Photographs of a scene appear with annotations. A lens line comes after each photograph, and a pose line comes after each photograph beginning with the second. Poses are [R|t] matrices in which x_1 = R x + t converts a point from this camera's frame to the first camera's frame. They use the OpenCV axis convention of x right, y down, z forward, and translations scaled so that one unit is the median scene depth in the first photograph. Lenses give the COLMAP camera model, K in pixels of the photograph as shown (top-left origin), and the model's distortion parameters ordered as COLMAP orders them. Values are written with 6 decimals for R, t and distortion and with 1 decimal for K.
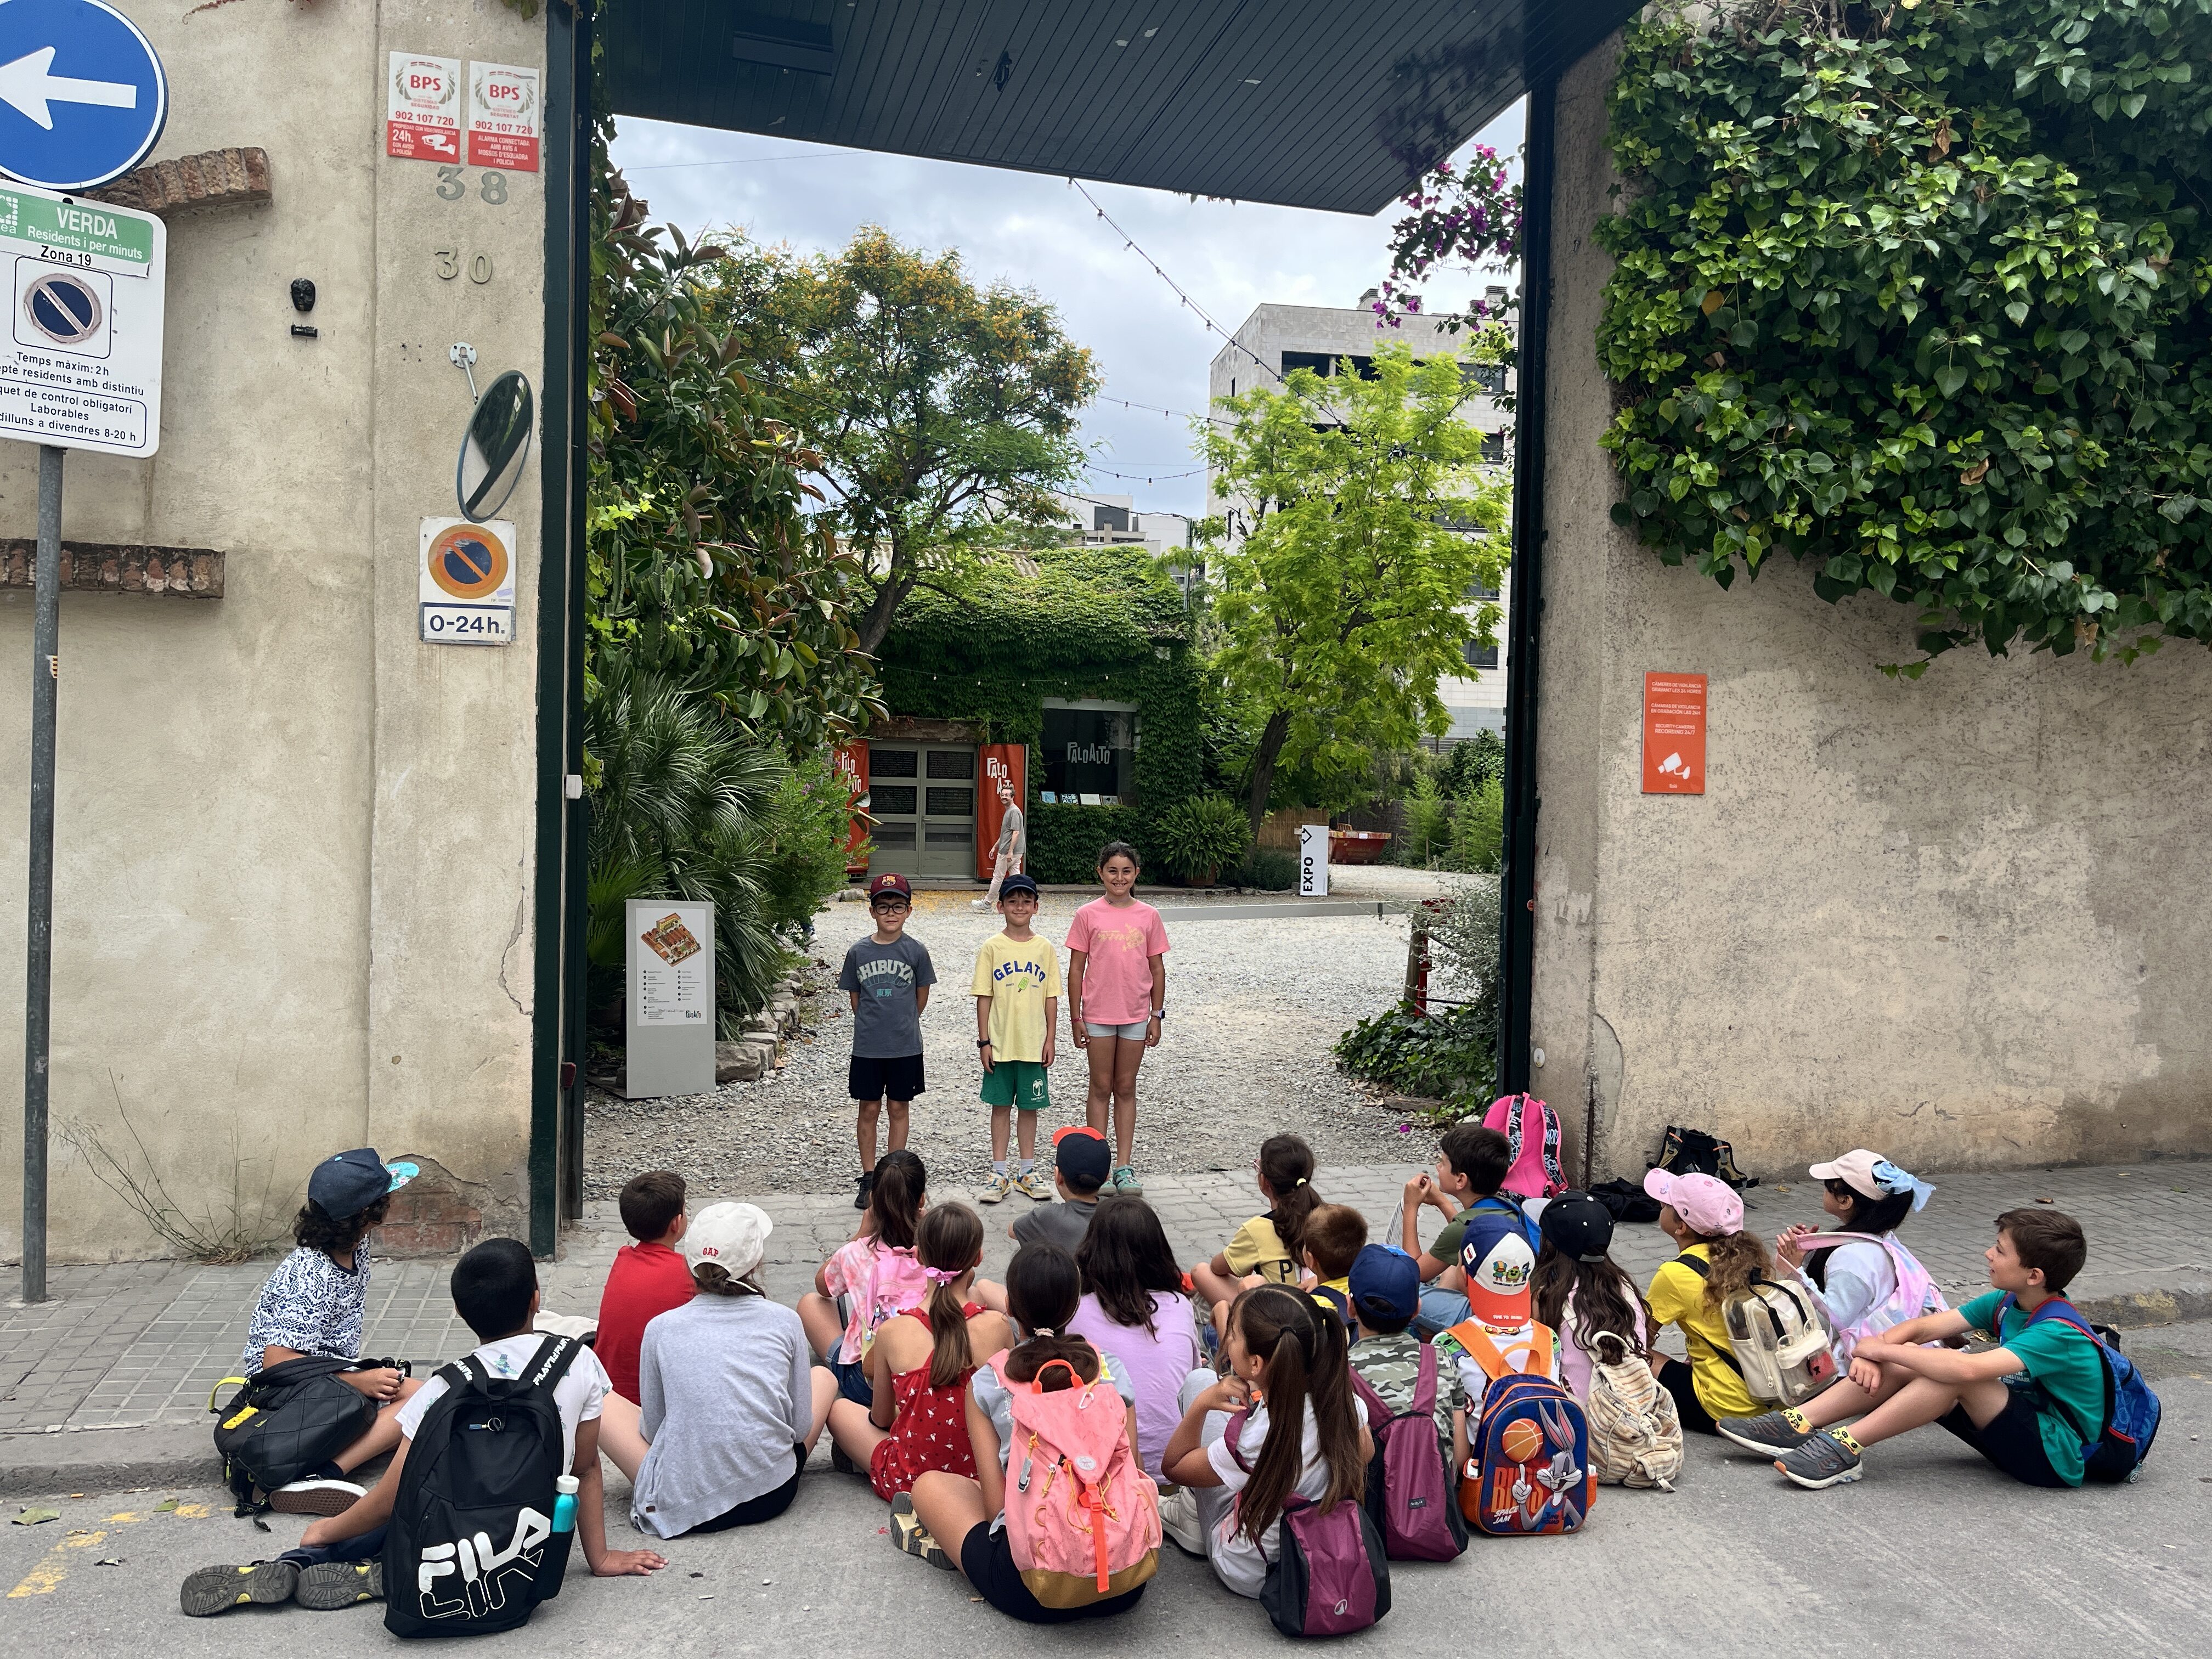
lens RADIAL K [[1654.0, 0, 1104.9], [0, 1654.0, 829.7], [0, 0, 1]] dist [0.009180, -0.025132]
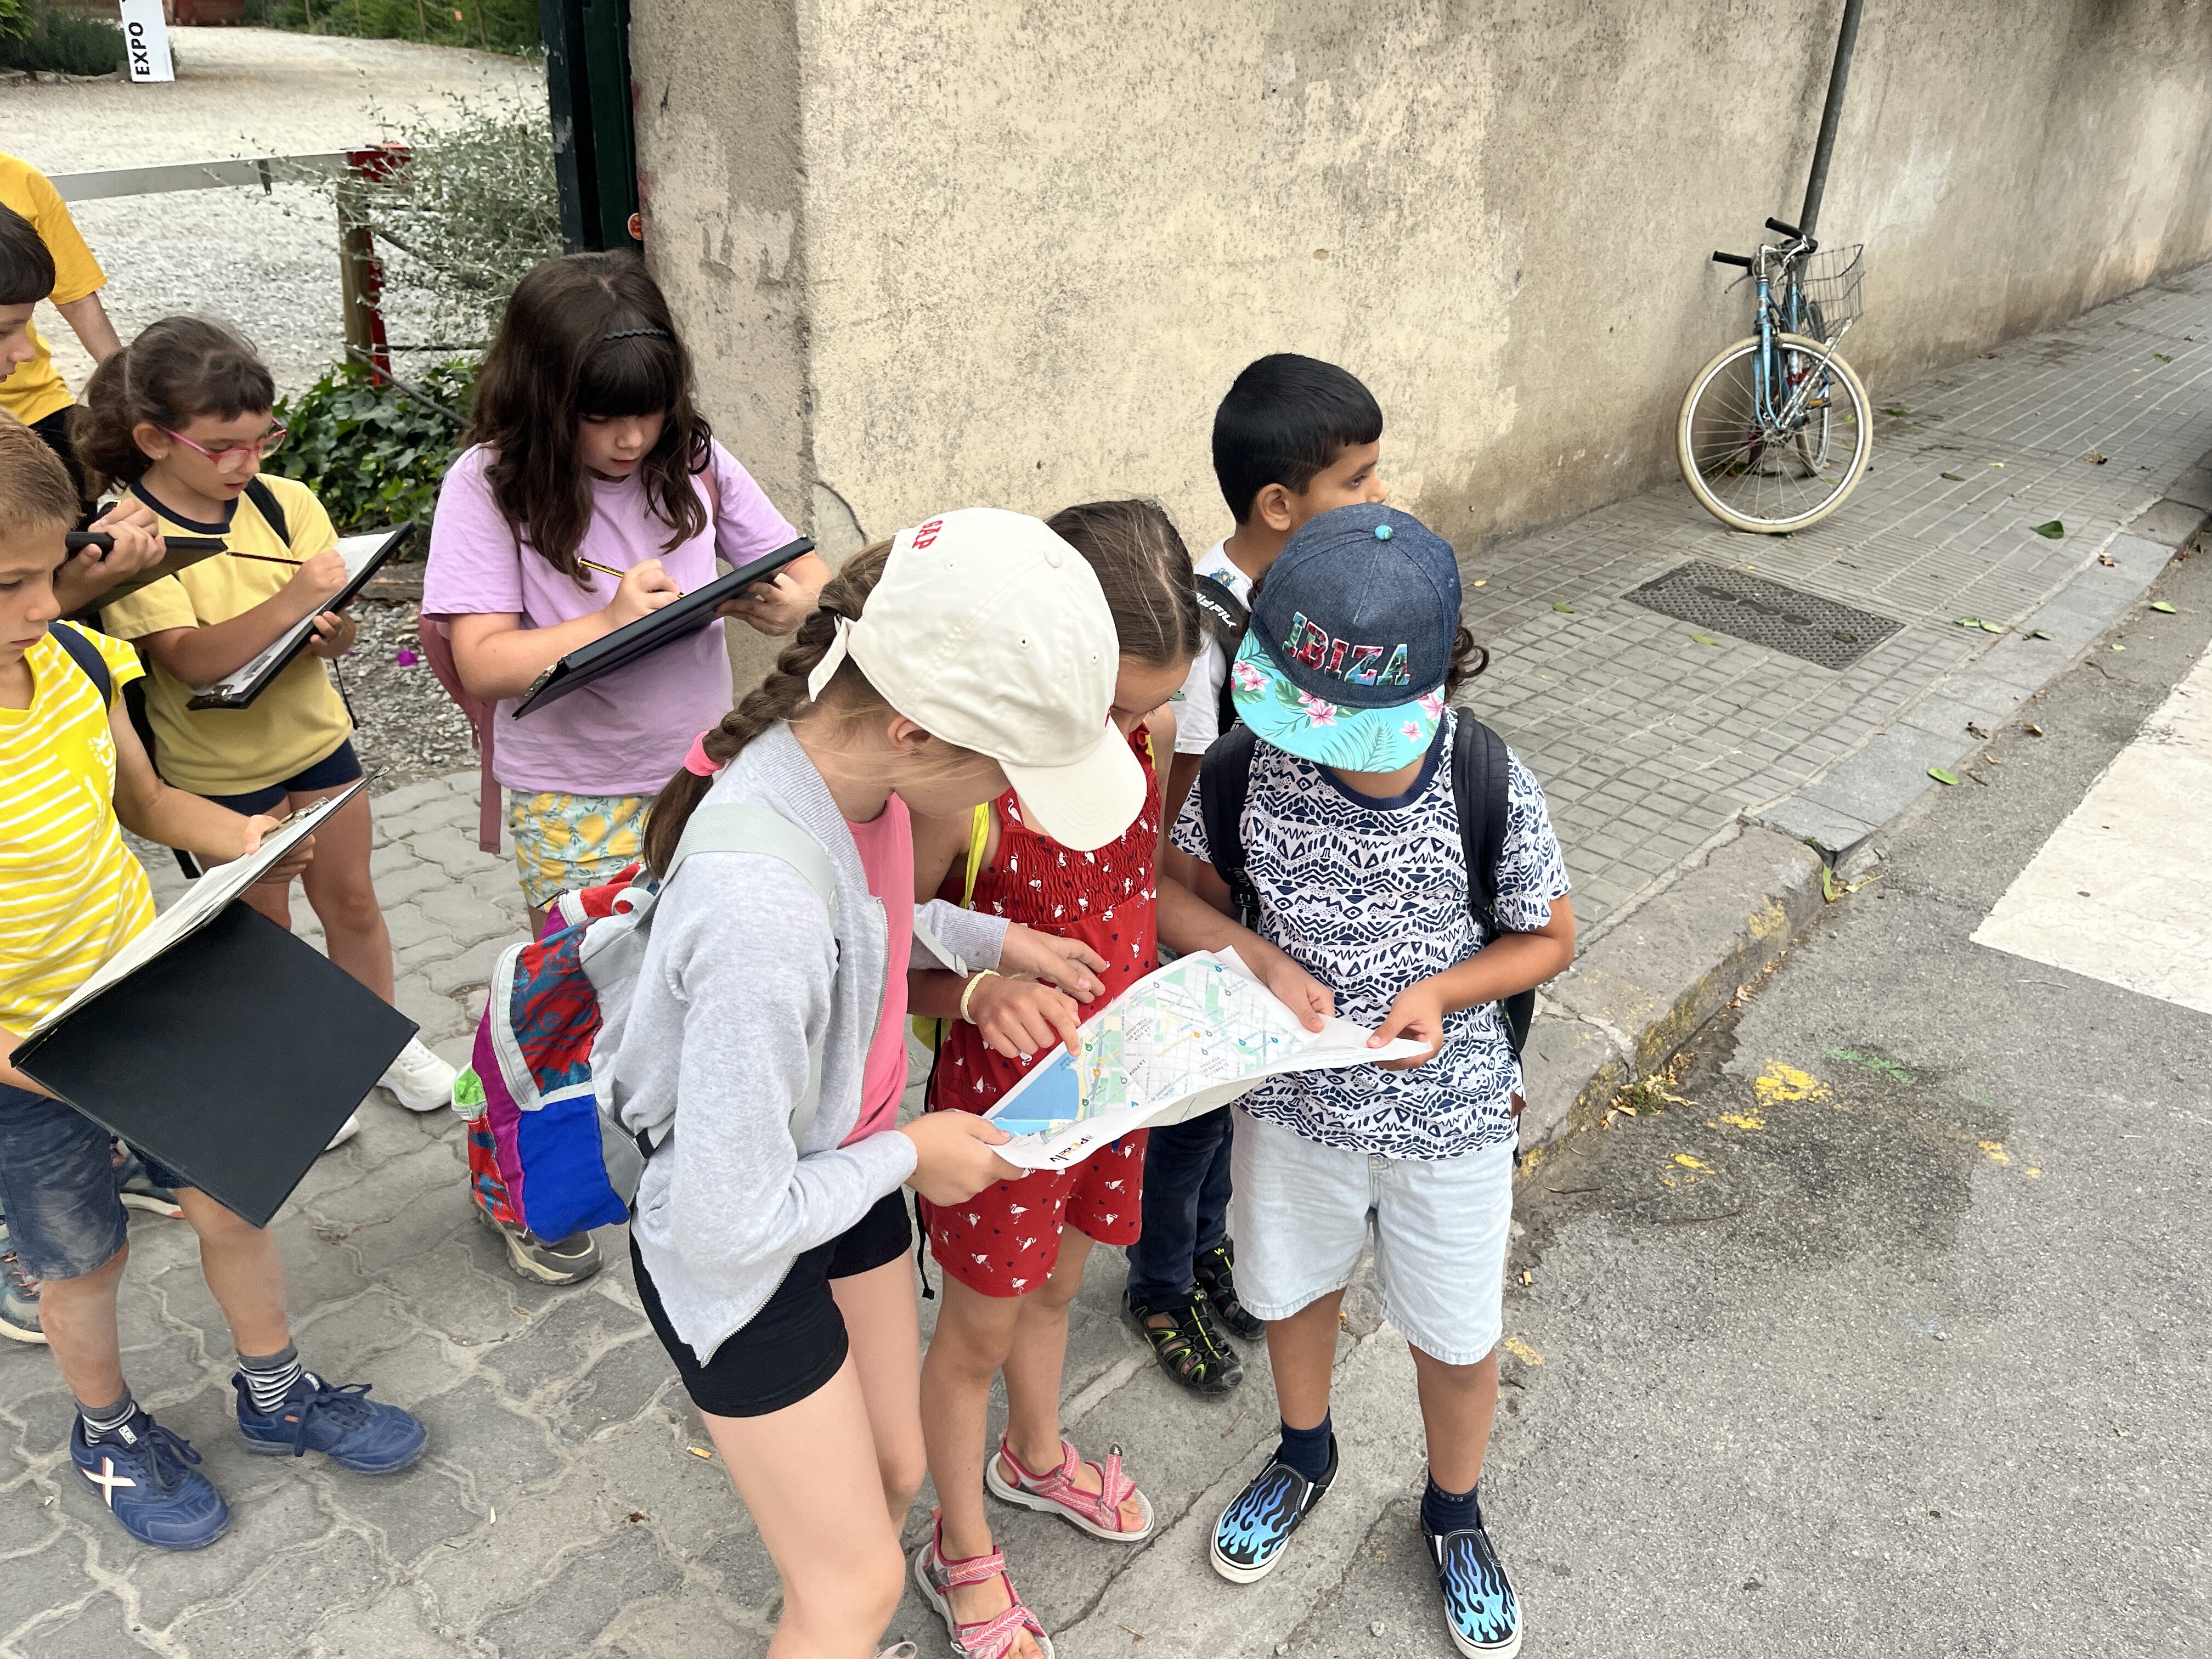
lens RADIAL K [[1654.0, 0, 1104.6], [0, 1654.0, 827.4], [0, 0, 1]] dist [0.009180, -0.025132]
pose [[0.823816, -0.236491, 0.515169, 0.090408], [-0.024929, 0.892822, 0.449719, -0.014671], [-0.566308, -0.383329, 0.729626, 0.531471]]
